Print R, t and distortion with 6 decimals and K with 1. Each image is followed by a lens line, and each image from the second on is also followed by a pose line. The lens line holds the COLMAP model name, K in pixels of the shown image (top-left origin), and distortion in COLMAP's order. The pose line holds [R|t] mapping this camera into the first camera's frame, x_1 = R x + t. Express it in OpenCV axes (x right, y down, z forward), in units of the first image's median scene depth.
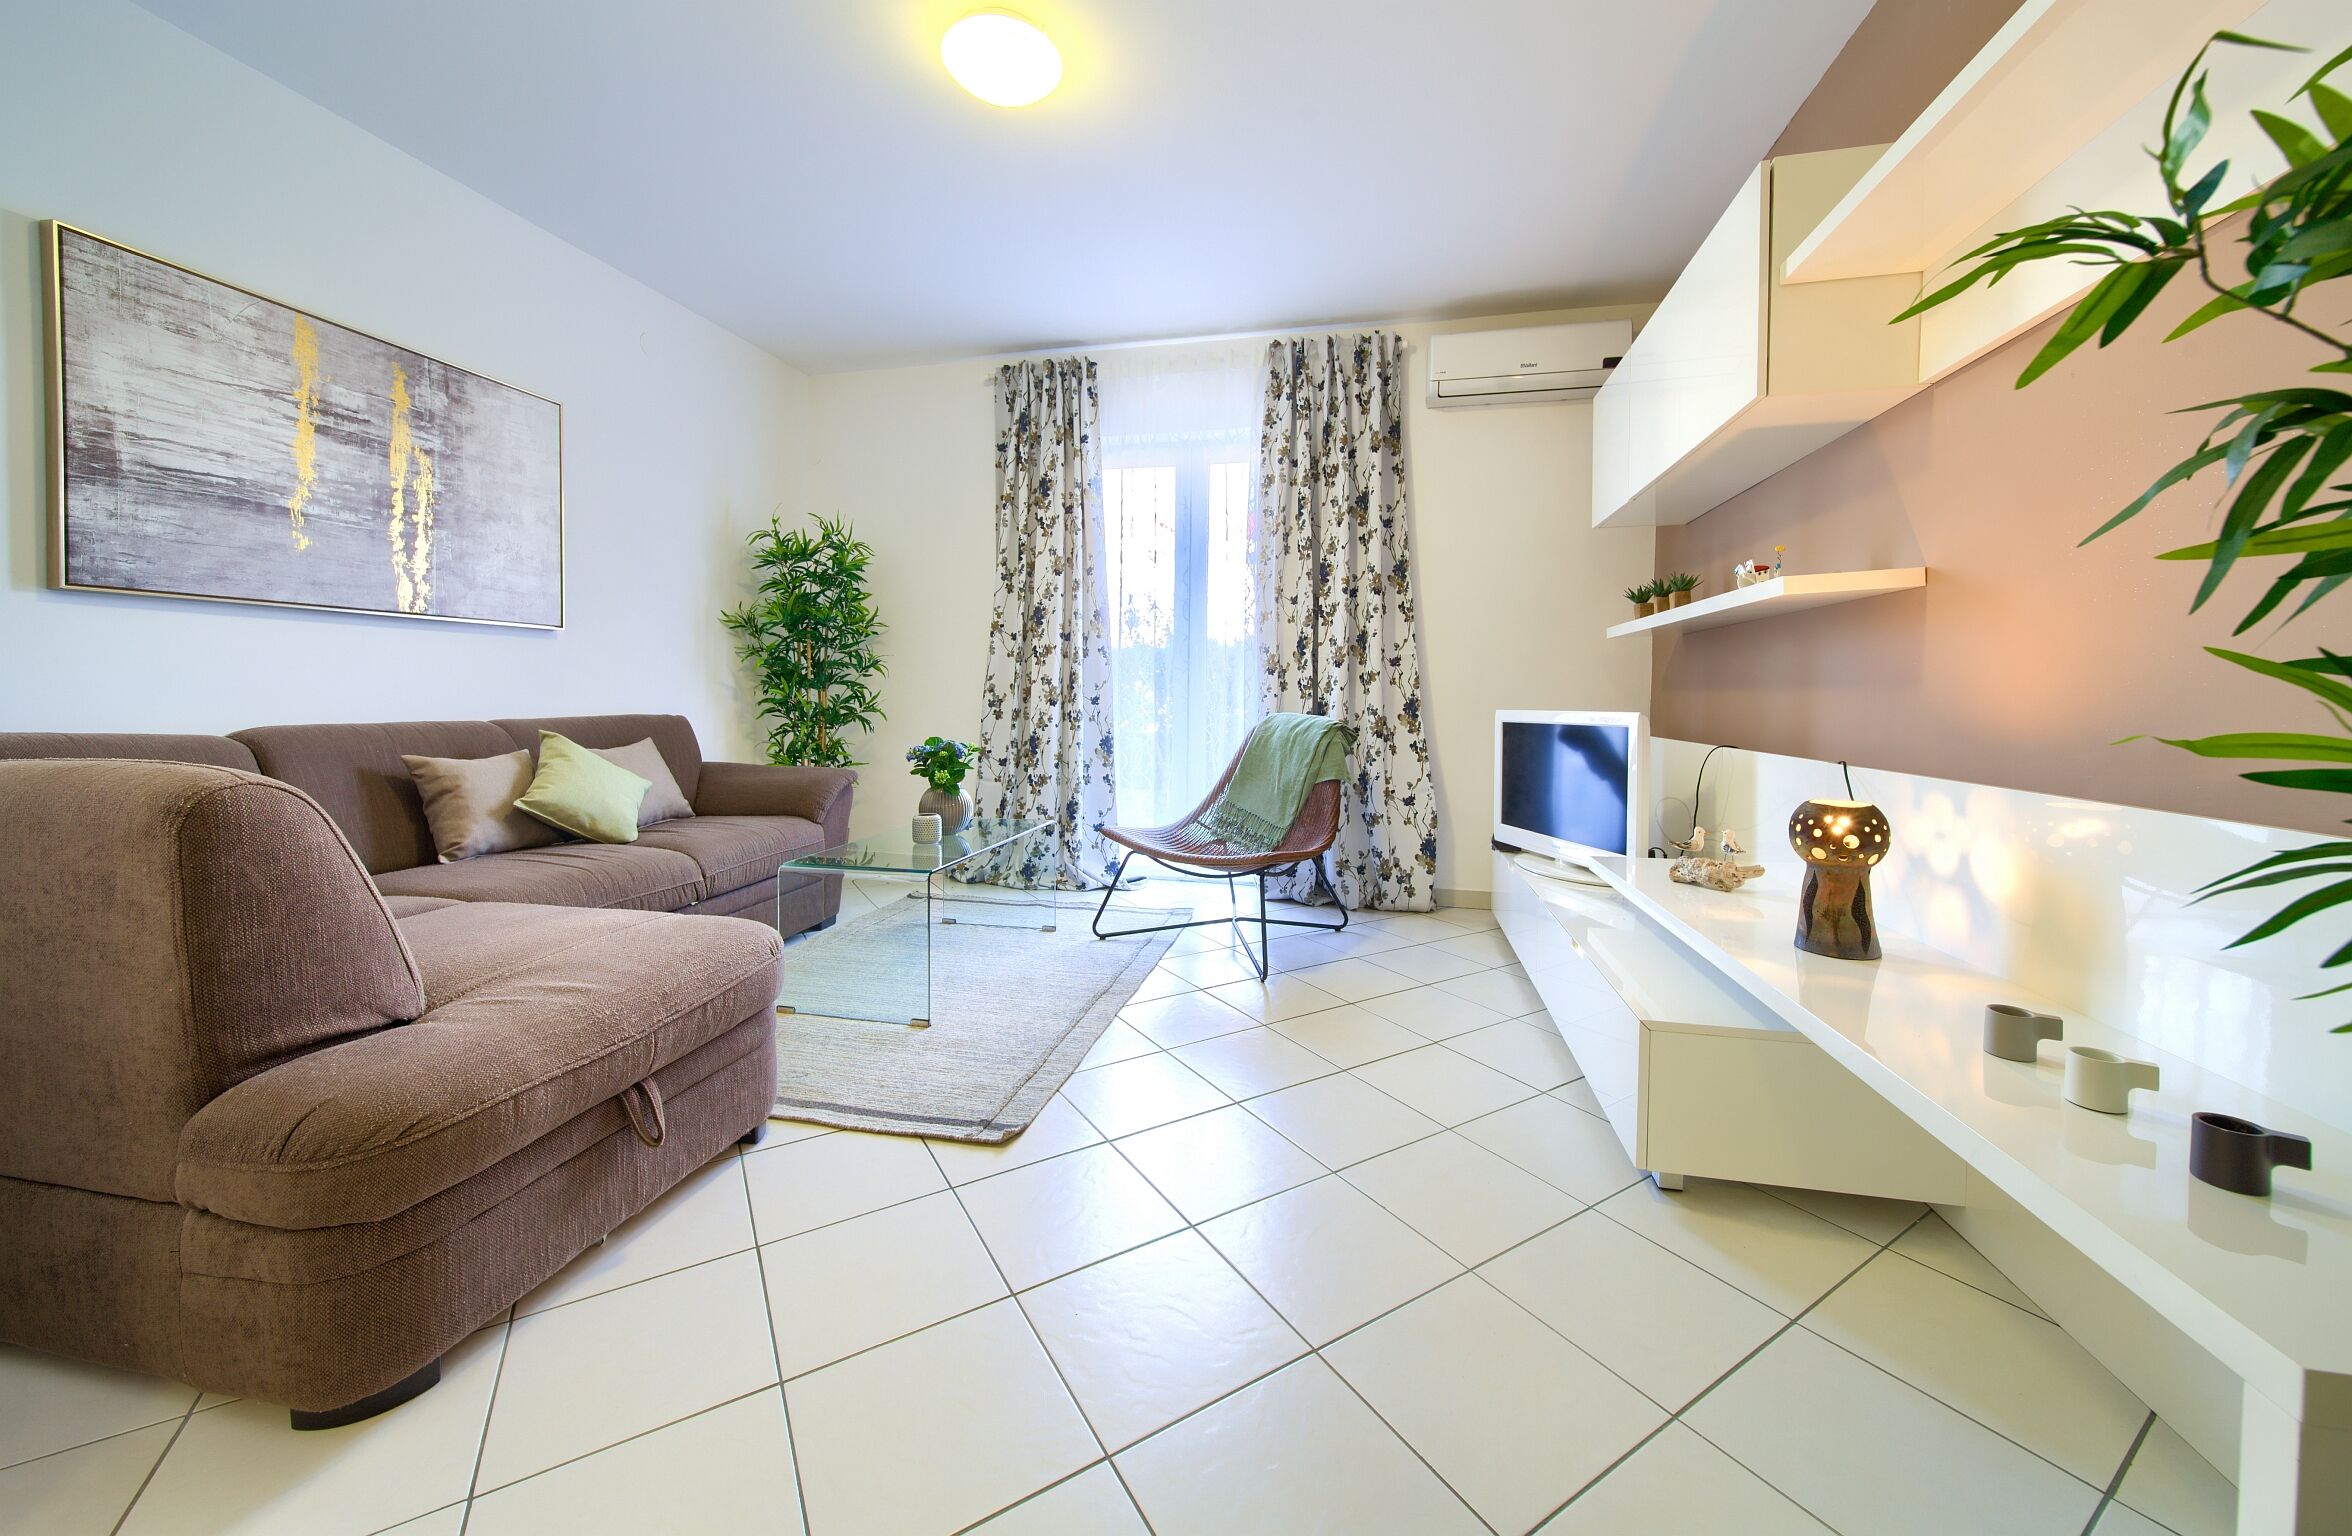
lens RADIAL K [[890.0, 0, 1167.3], [0, 890.0, 717.6], [0, 0, 1]] dist [-0.001654, -0.000207]
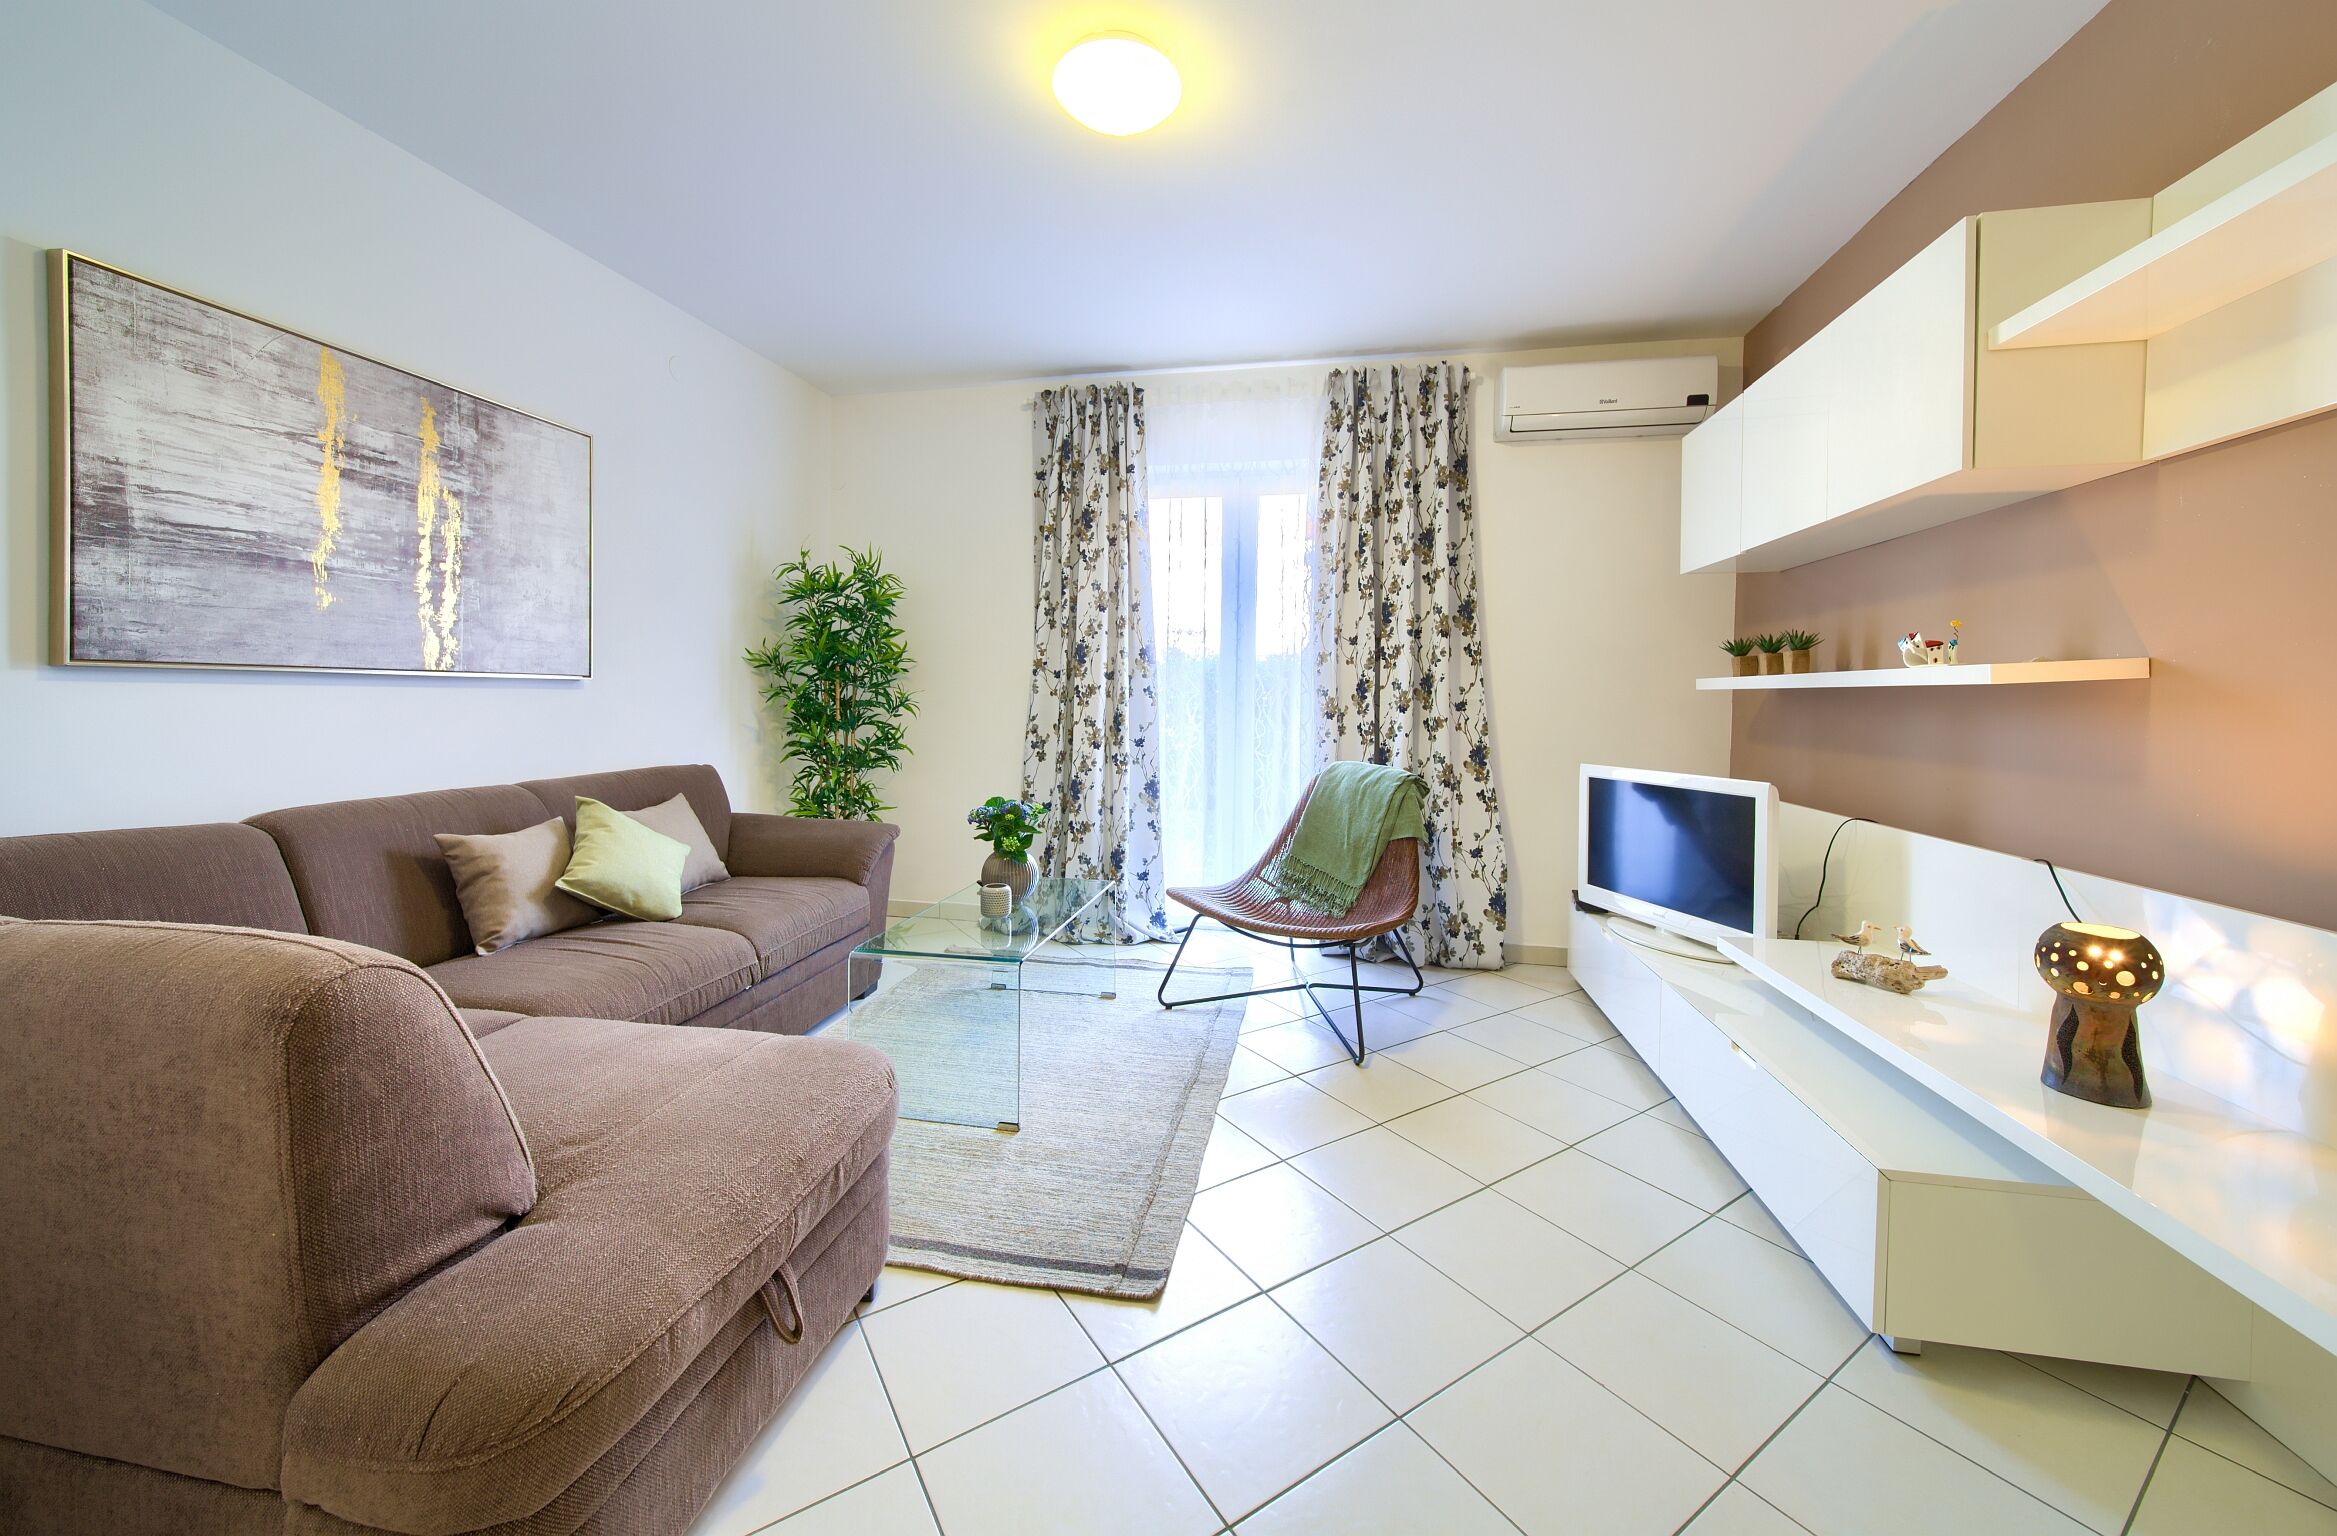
lens RADIAL K [[898.3, 0, 1153.7], [0, 898.3, 710.3], [0, 0, 1]] dist [-0.002013, -0.000169]
pose [[0.999704, 0.002569, 0.024197, -0.097869], [-0.002358, 0.999959, -0.008731, -0.049767], [-0.024219, 0.008671, 0.999669, 0.044584]]
